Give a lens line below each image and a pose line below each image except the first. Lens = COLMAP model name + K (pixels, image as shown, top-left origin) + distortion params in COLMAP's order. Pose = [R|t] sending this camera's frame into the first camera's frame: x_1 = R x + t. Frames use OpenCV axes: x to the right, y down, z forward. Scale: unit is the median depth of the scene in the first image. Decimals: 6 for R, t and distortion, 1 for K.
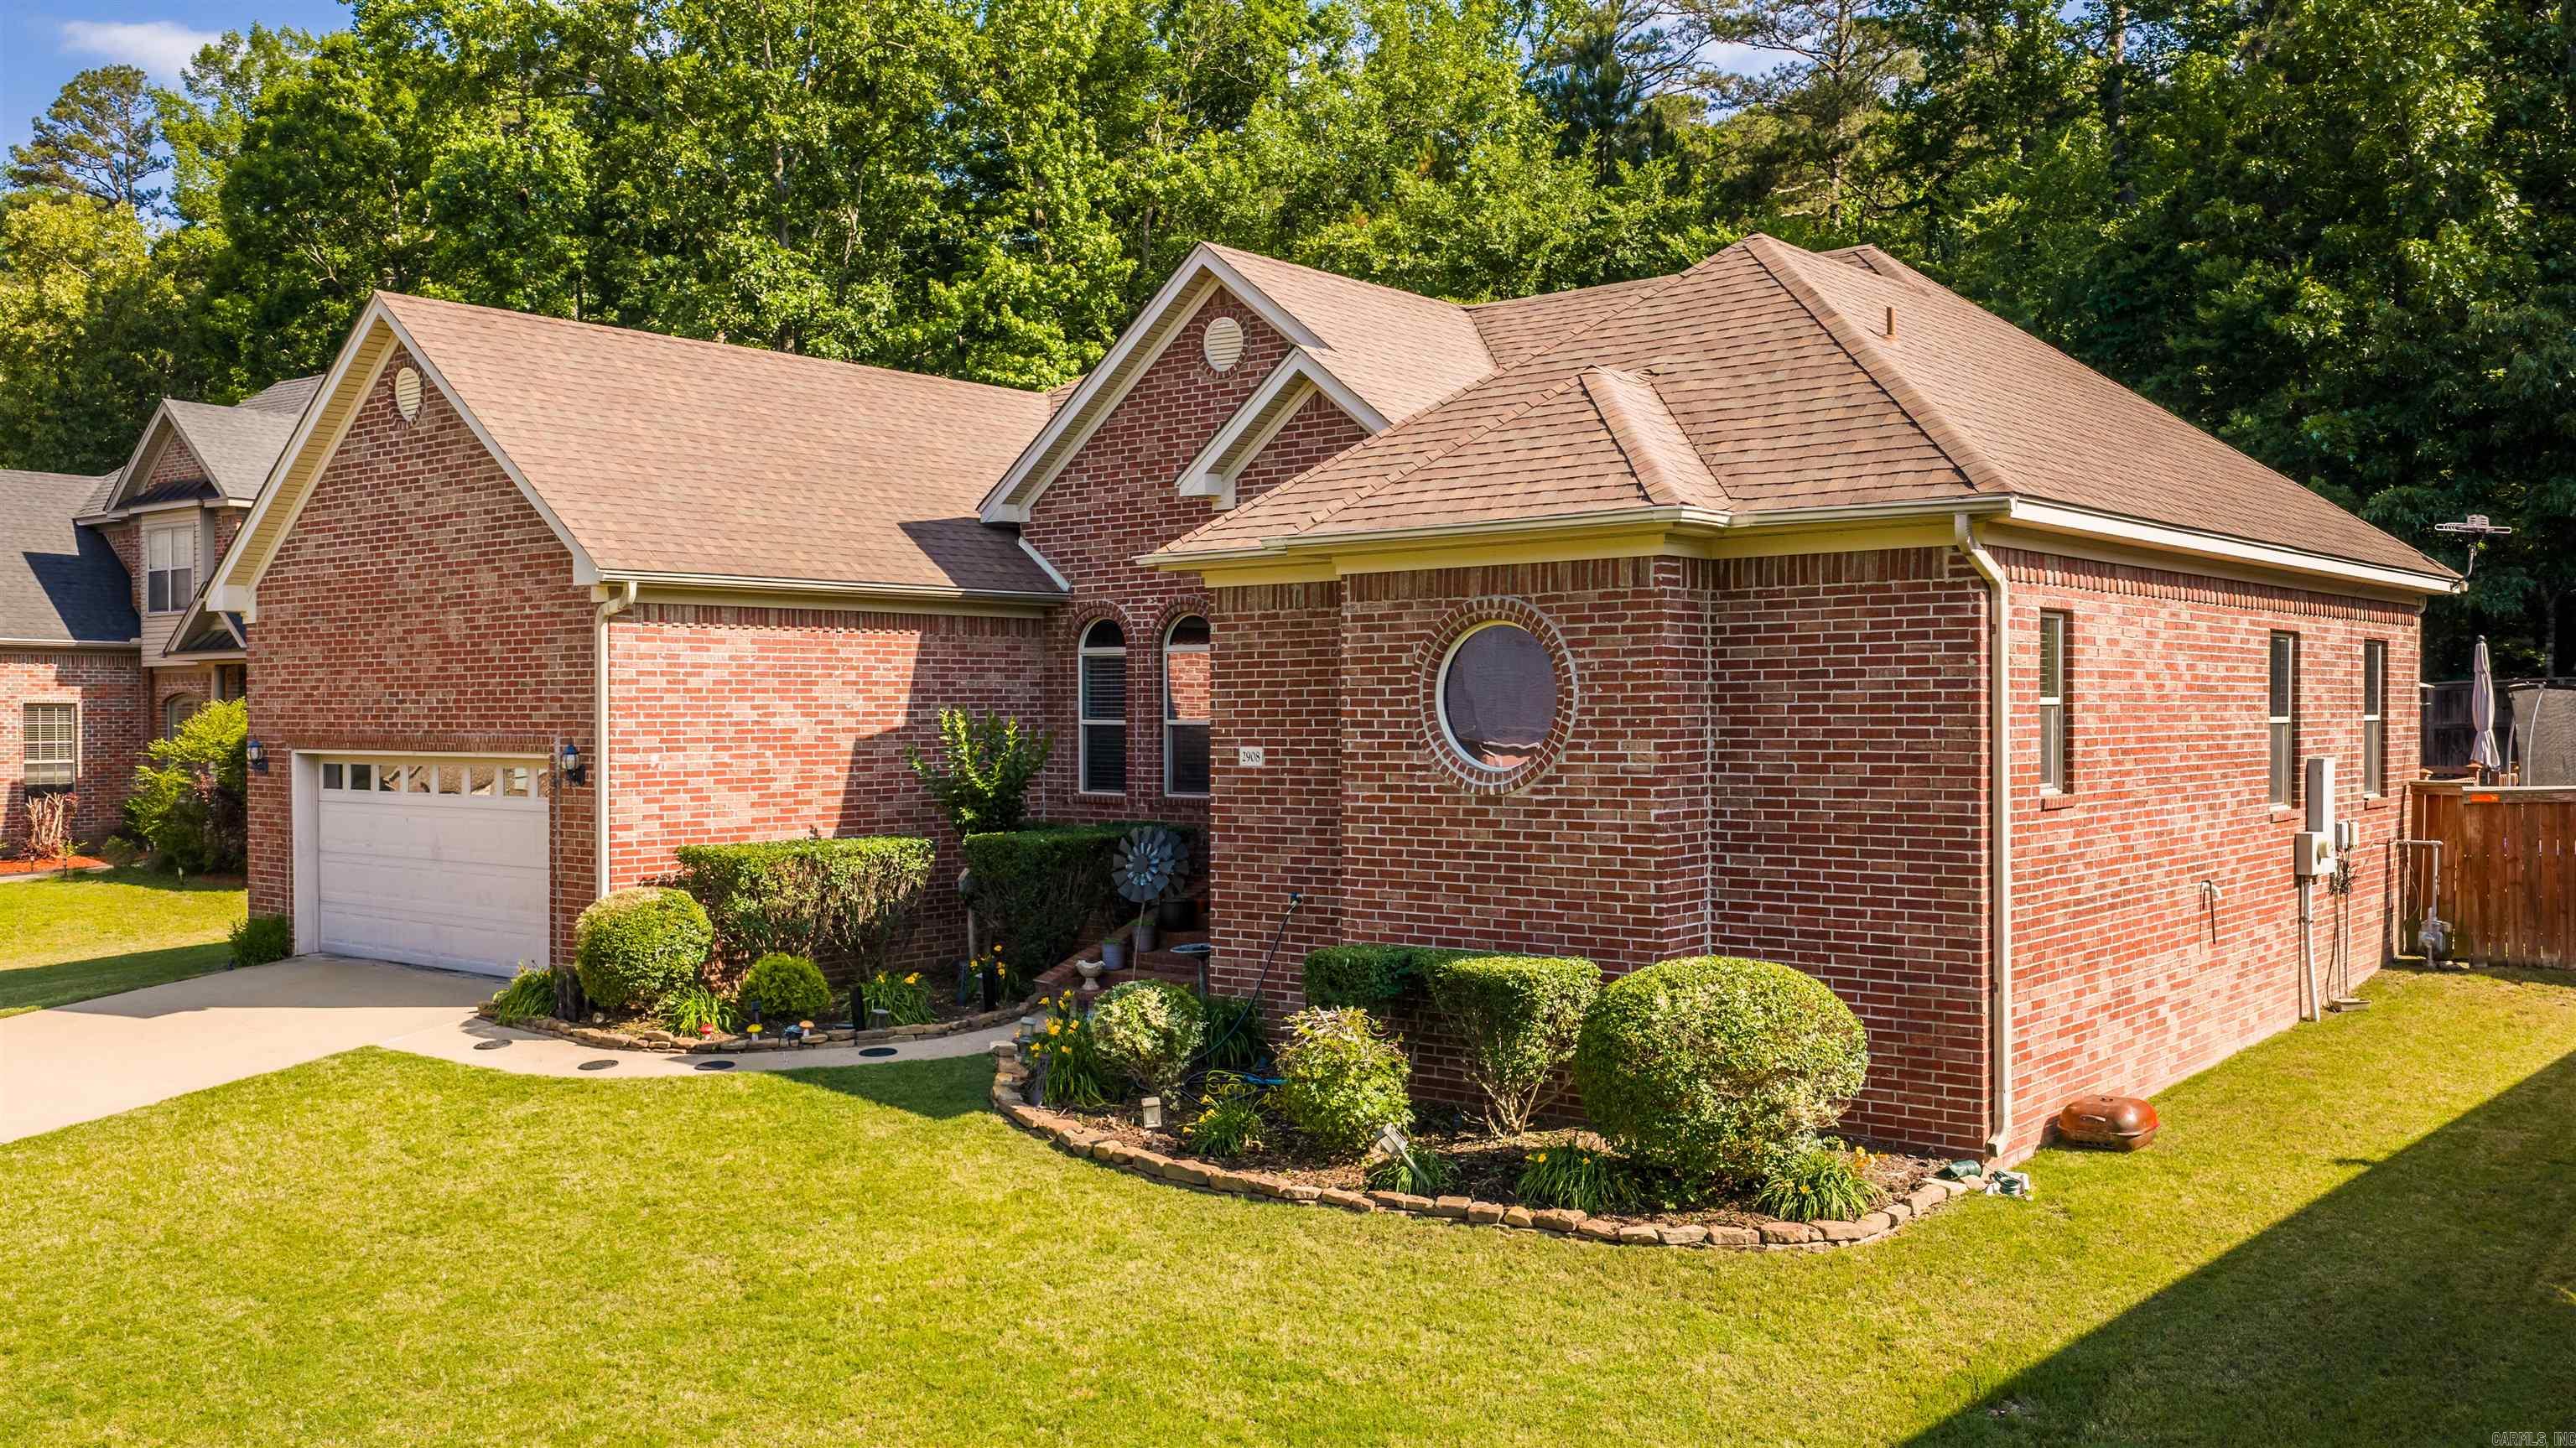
lens RADIAL K [[2155.7, 0, 1288.0], [0, 2155.7, 724.0], [0, 0, 1]] dist [0.015660, -0.034128]
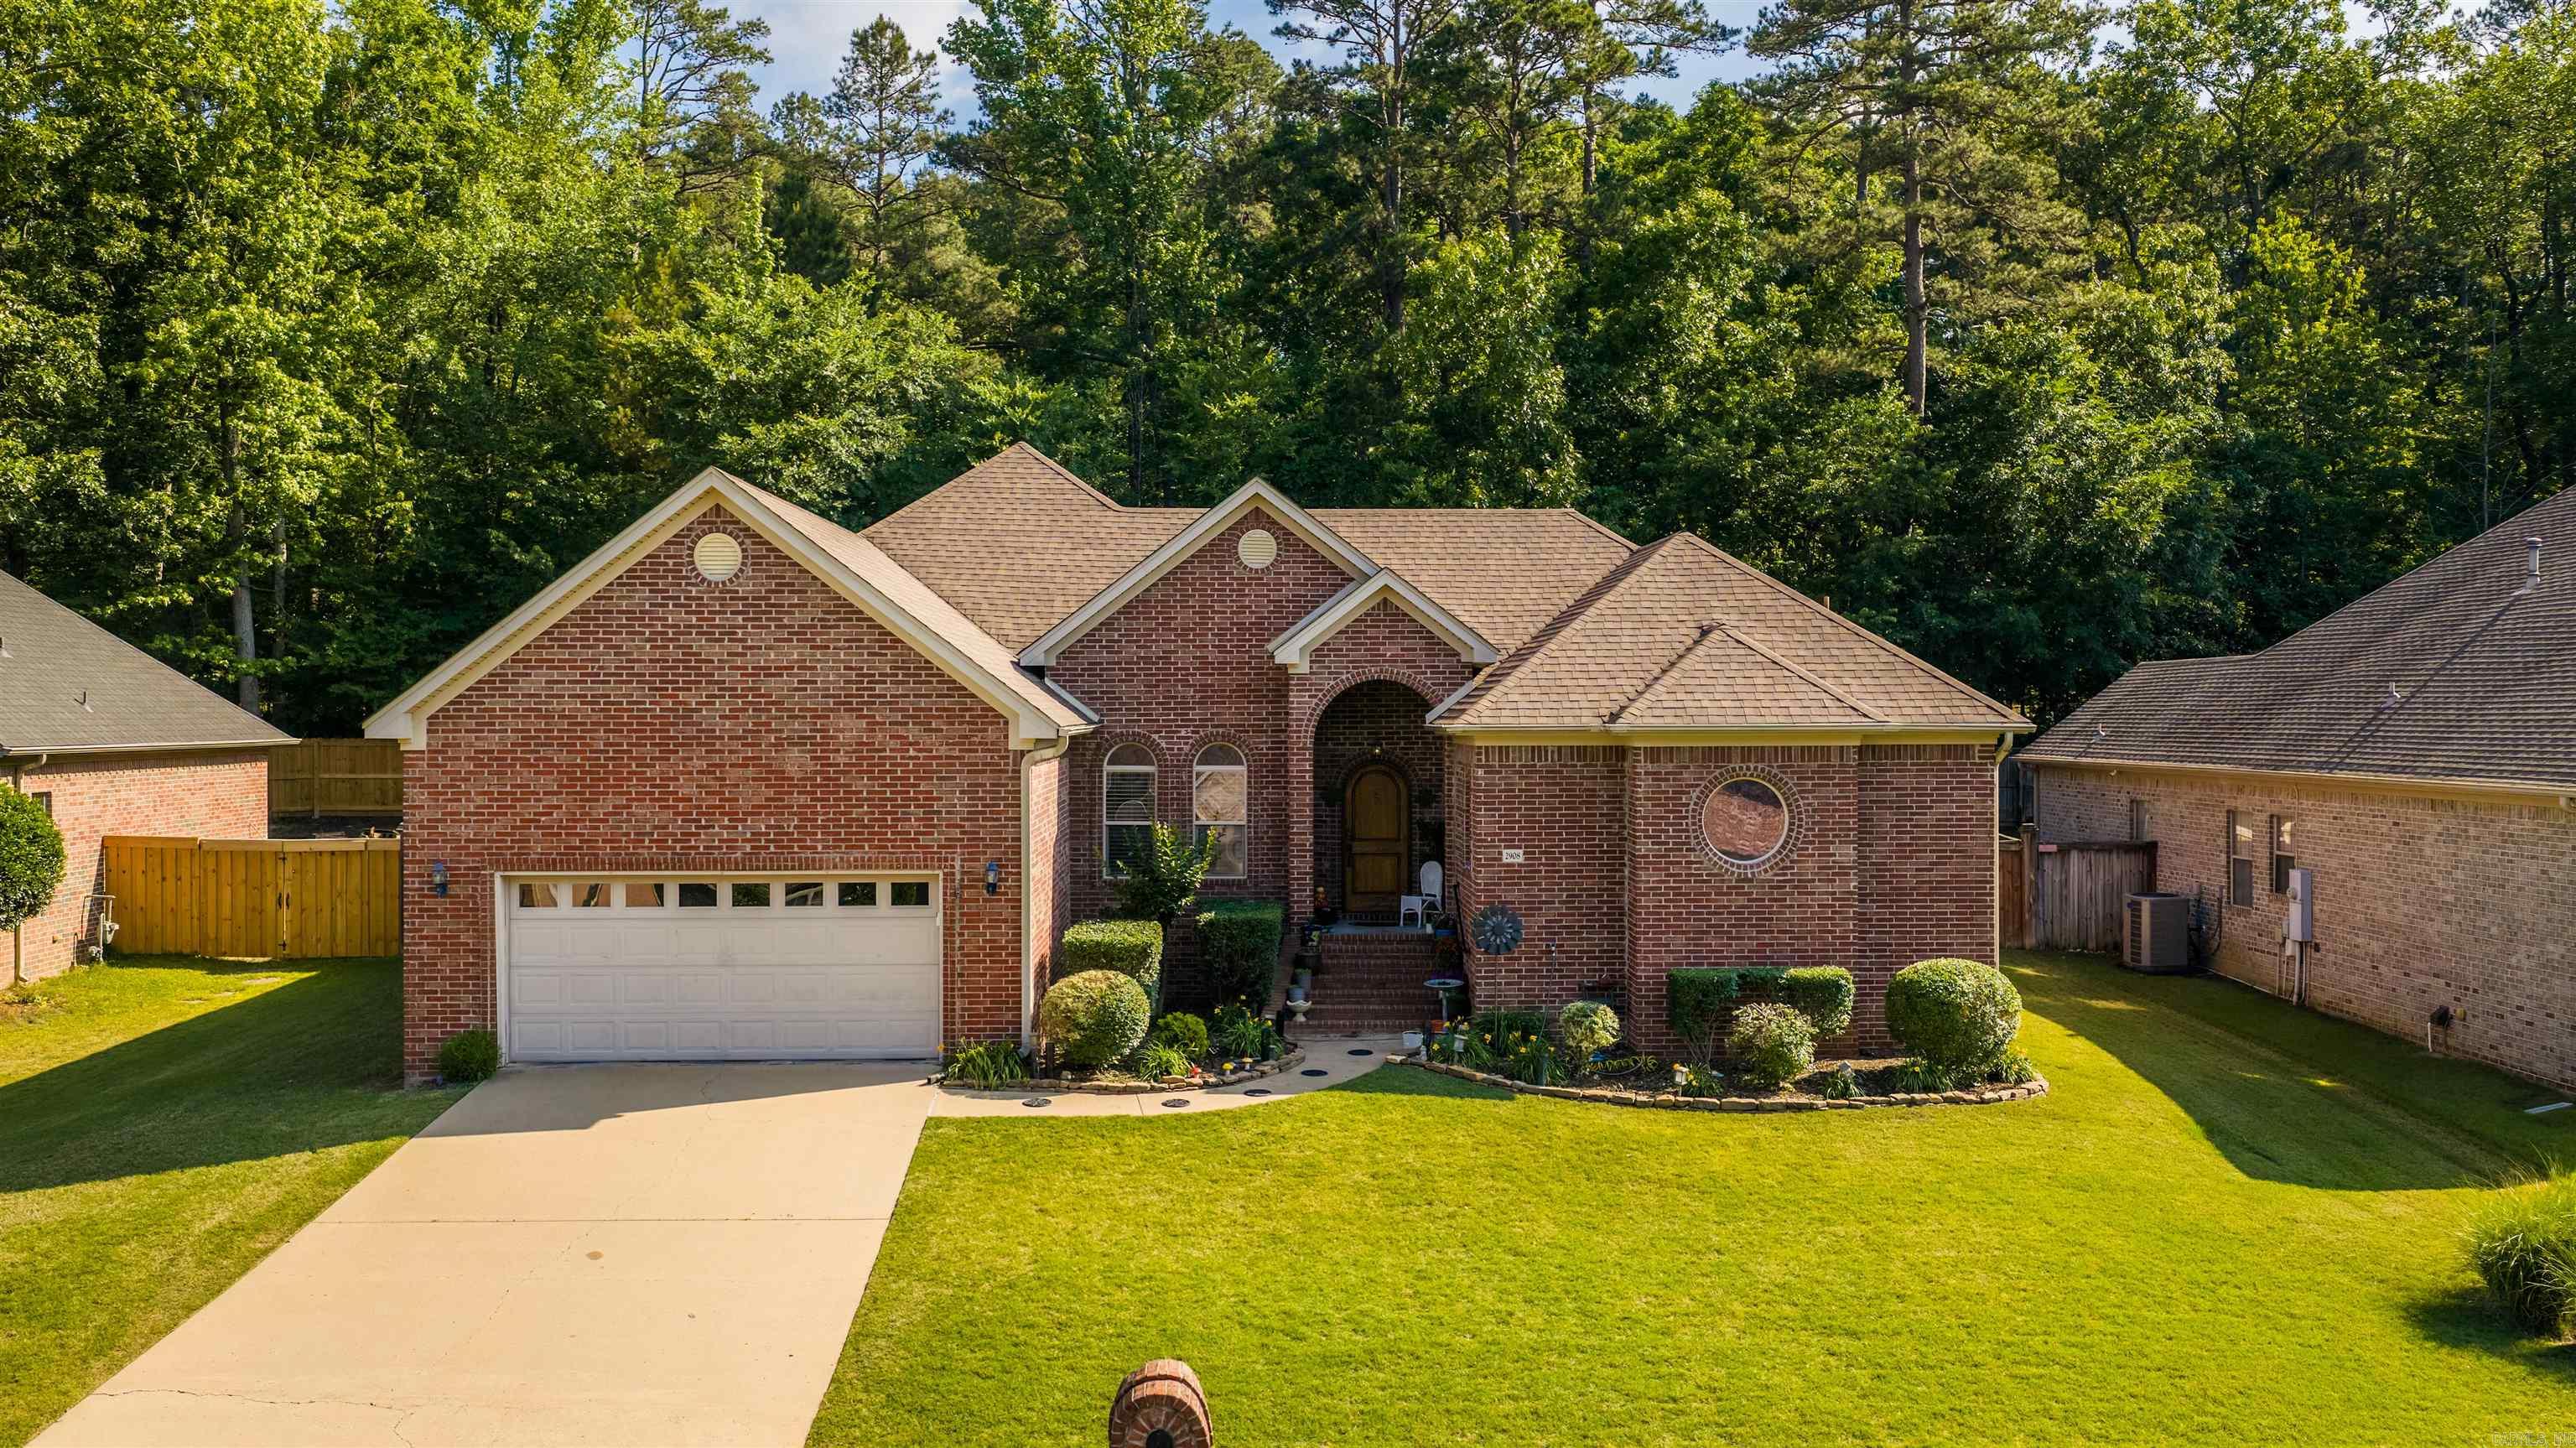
lens RADIAL K [[2155.7, 0, 1288.0], [0, 2155.7, 724.0], [0, 0, 1]] dist [0.015660, -0.034128]
pose [[0.754040, -0.000576, 0.656829, -1.147233], [0.002458, 0.999995, -0.001945, -0.076516], [-0.656824, 0.003081, 0.754037, -0.063563]]
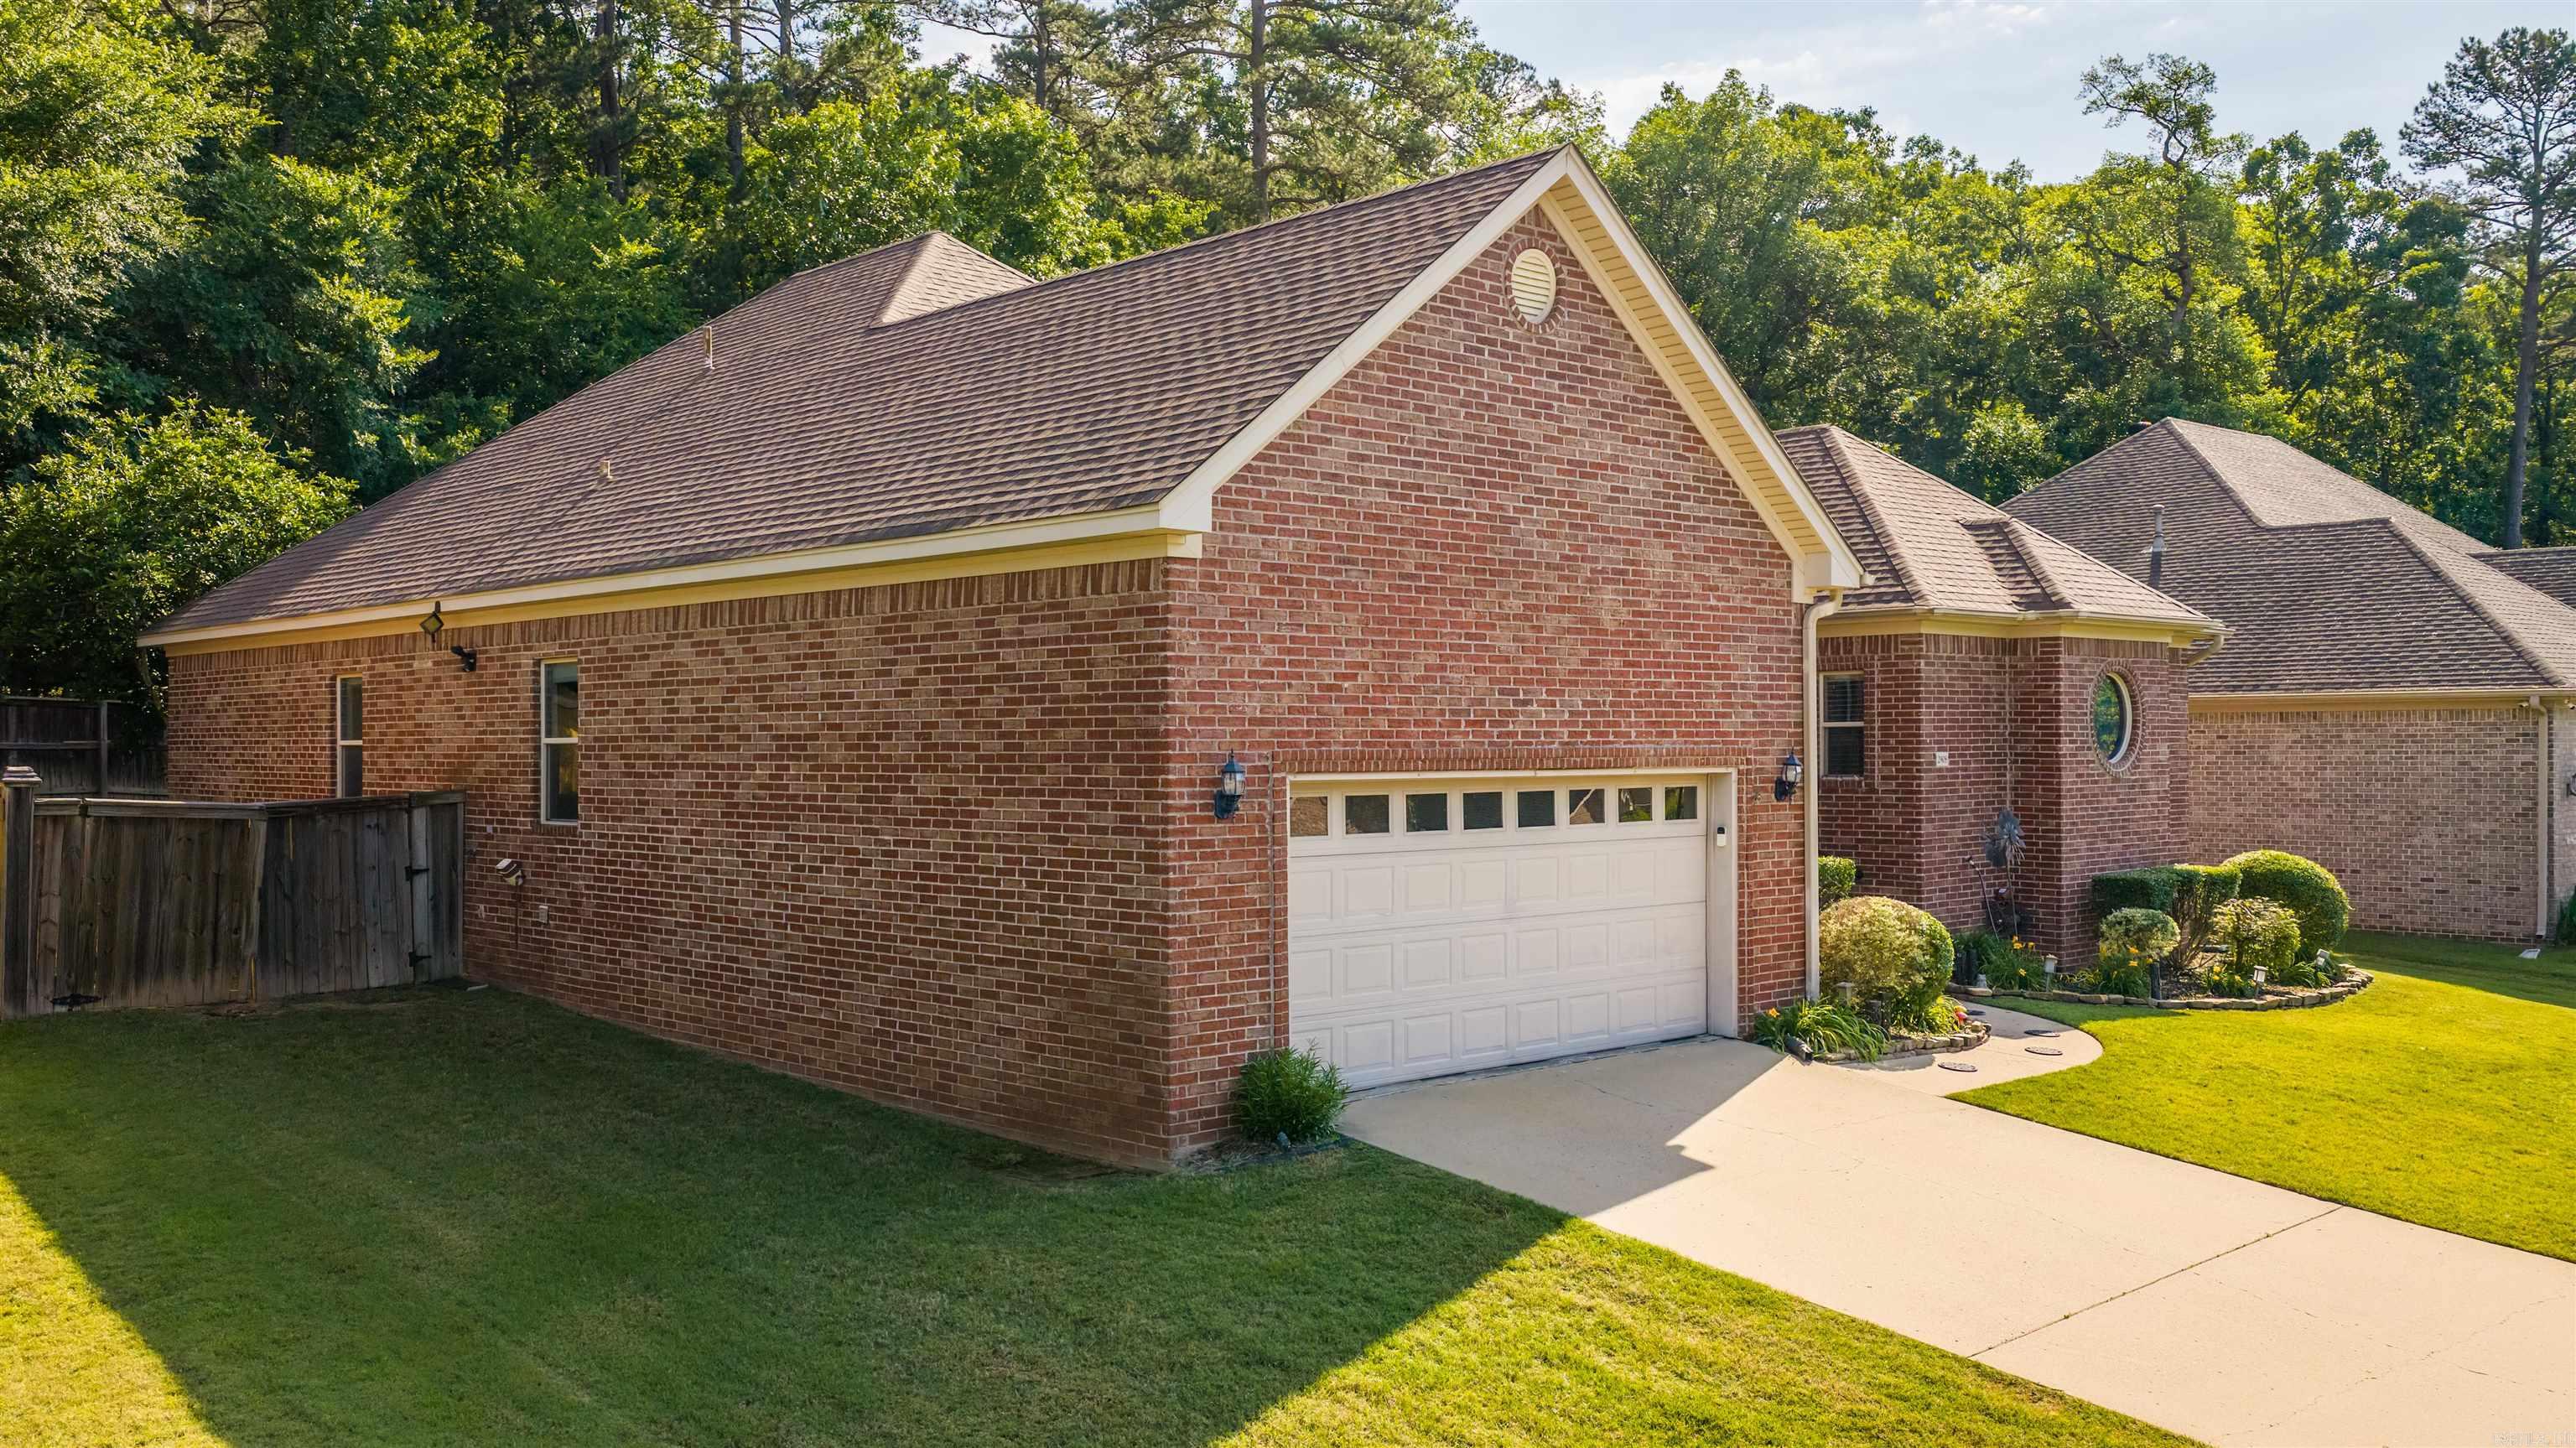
lens RADIAL K [[2207.5, 0, 1288.0], [0, 2207.5, 724.0], [0, 0, 1]] dist [0.012018, -0.028337]
pose [[0.119298, 0.011422, 0.992793, -1.441856], [0.008916, 0.999881, -0.012575, 0.006755], [-0.992818, 0.010352, 0.119182, 1.232160]]
